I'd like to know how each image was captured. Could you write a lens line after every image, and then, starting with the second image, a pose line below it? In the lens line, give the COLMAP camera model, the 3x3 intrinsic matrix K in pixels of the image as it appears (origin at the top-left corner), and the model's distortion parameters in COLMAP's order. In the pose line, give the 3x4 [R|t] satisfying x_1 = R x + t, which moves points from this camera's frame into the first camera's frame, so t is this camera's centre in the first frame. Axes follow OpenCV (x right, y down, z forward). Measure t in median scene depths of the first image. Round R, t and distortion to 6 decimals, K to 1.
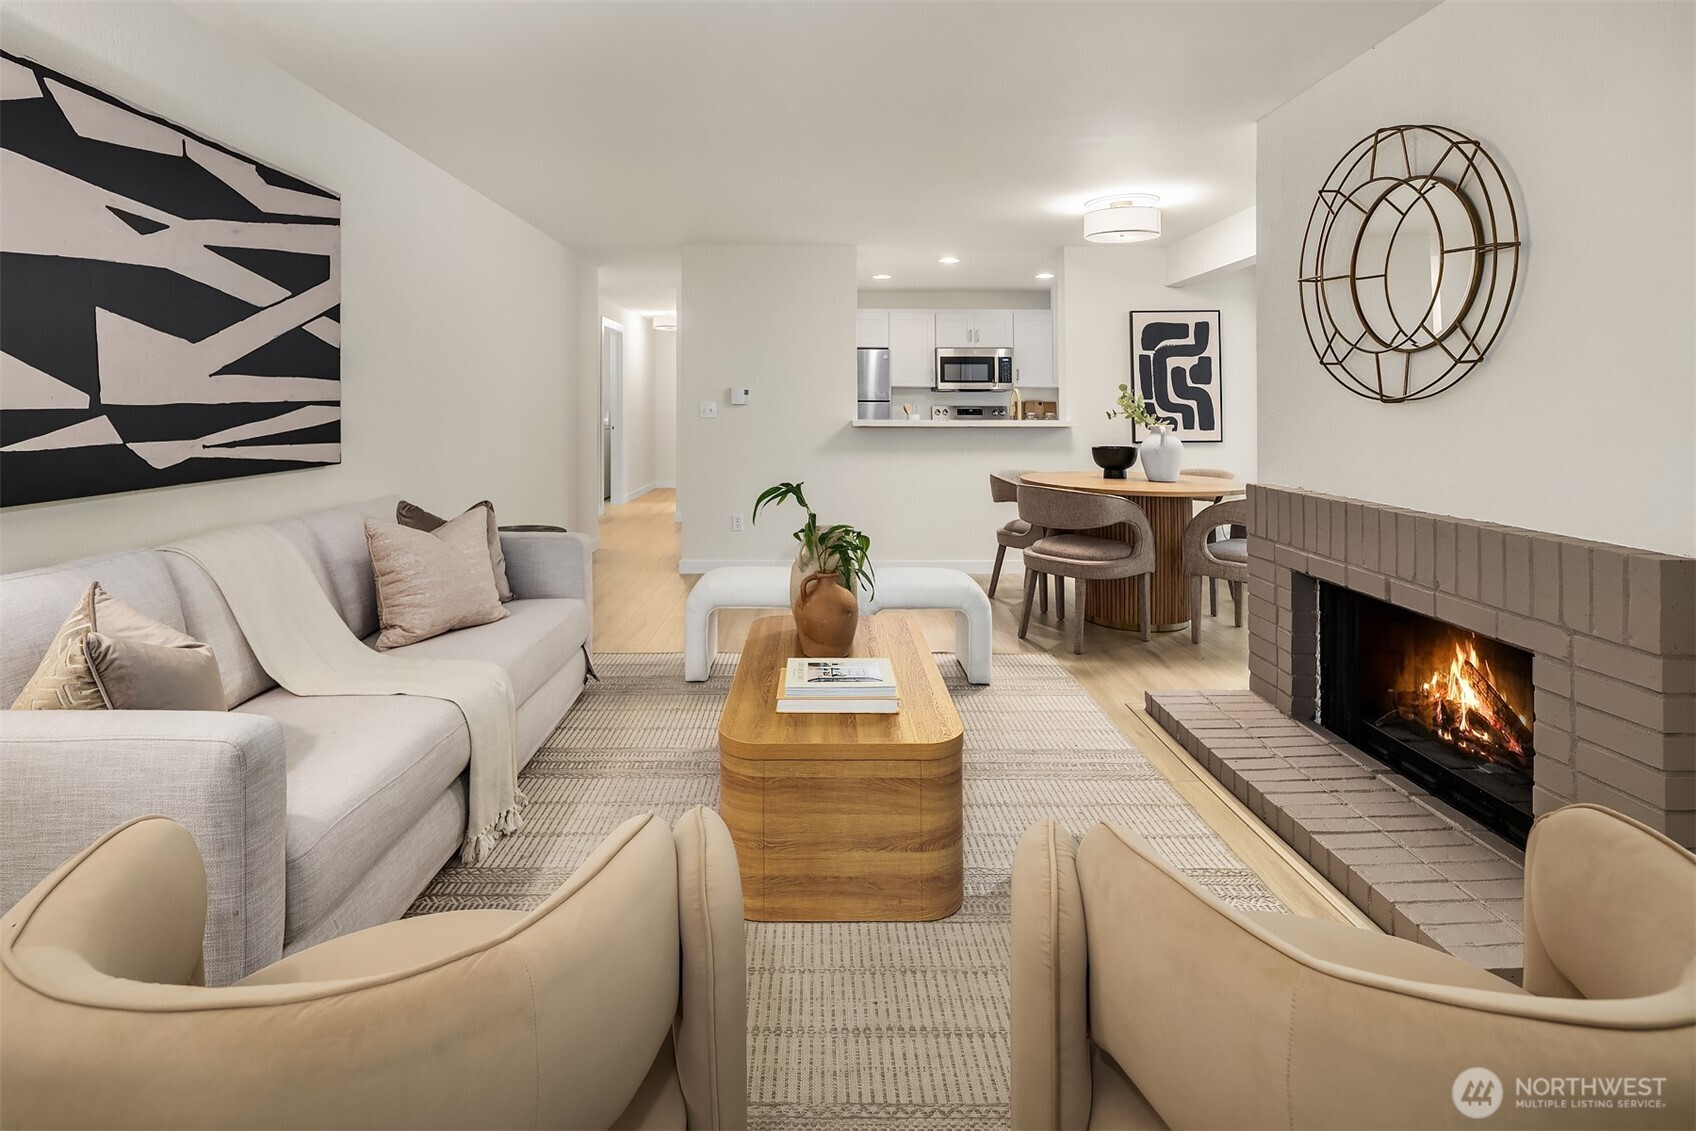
lens RADIAL K [[821.9, 0, 827.0], [0, 821.9, 367.1], [0, 0, 1]] dist [0.006248, -0.006675]
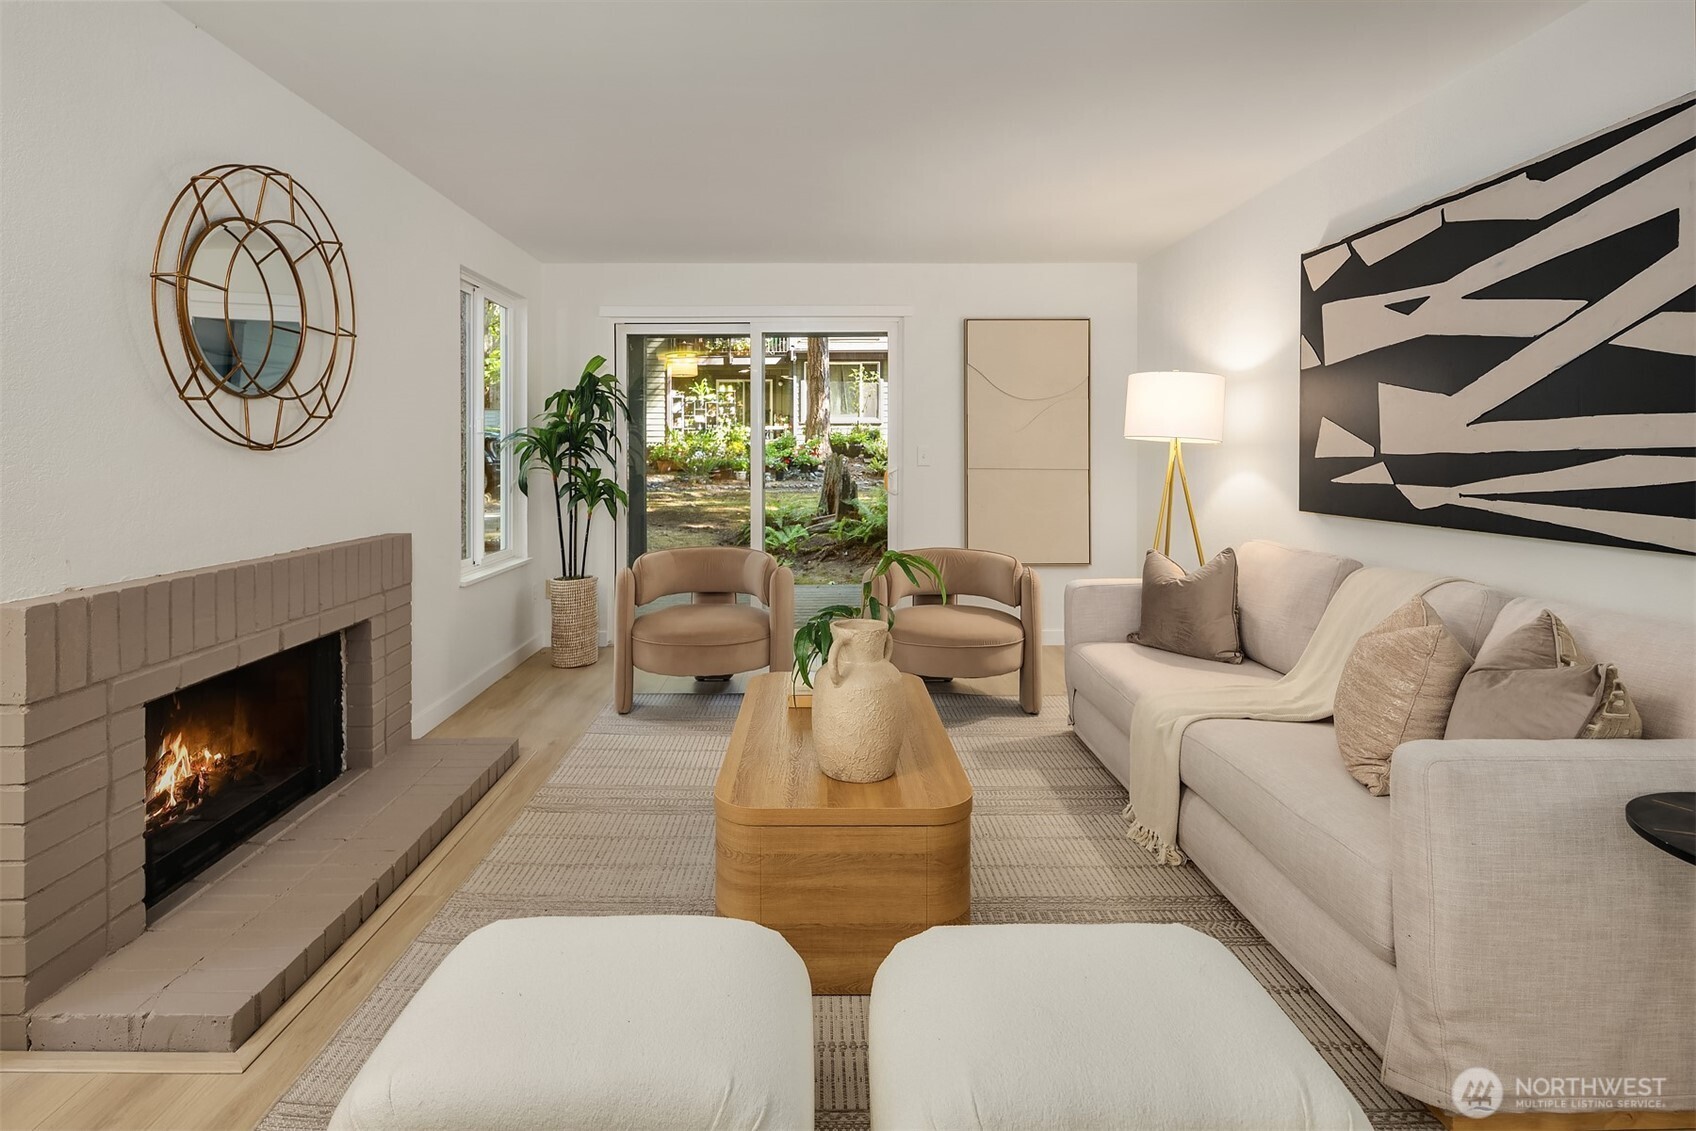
lens RADIAL K [[821.9, 0, 832.1], [0, 821.9, 445.4], [0, 0, 1]] dist [0.006248, -0.006675]
pose [[-0.999970, -0.001878, -0.007521, 0.019672], [-0.001460, 0.998468, -0.055320, 0.063268], [0.007613, -0.055307, -0.998440, 1.374921]]
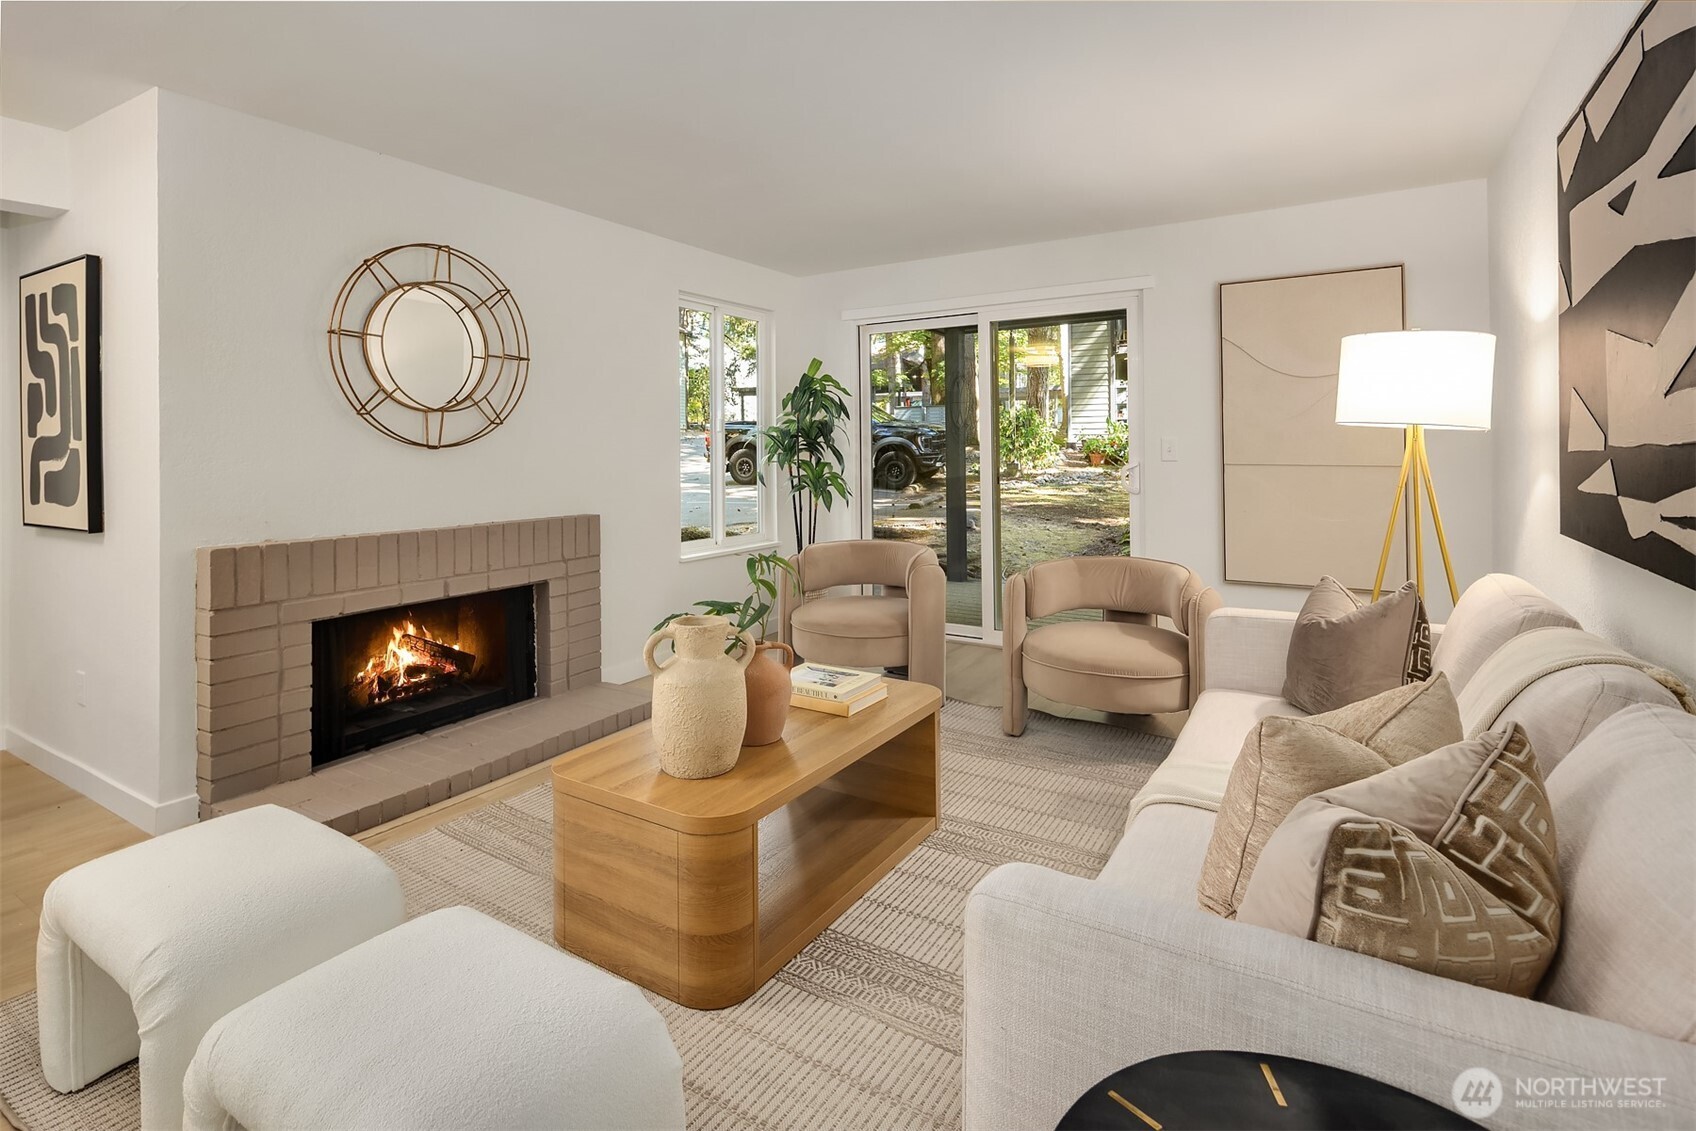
lens RADIAL K [[821.9, 0, 841.5], [0, 821.9, 440.1], [0, 0, 1]] dist [0.006248, -0.006675]
pose [[-0.845169, 0.008391, 0.534433, -0.407917], [-0.019492, 0.998728, -0.046506, 0.054275], [-0.534143, -0.049722, -0.843931, 1.231107]]
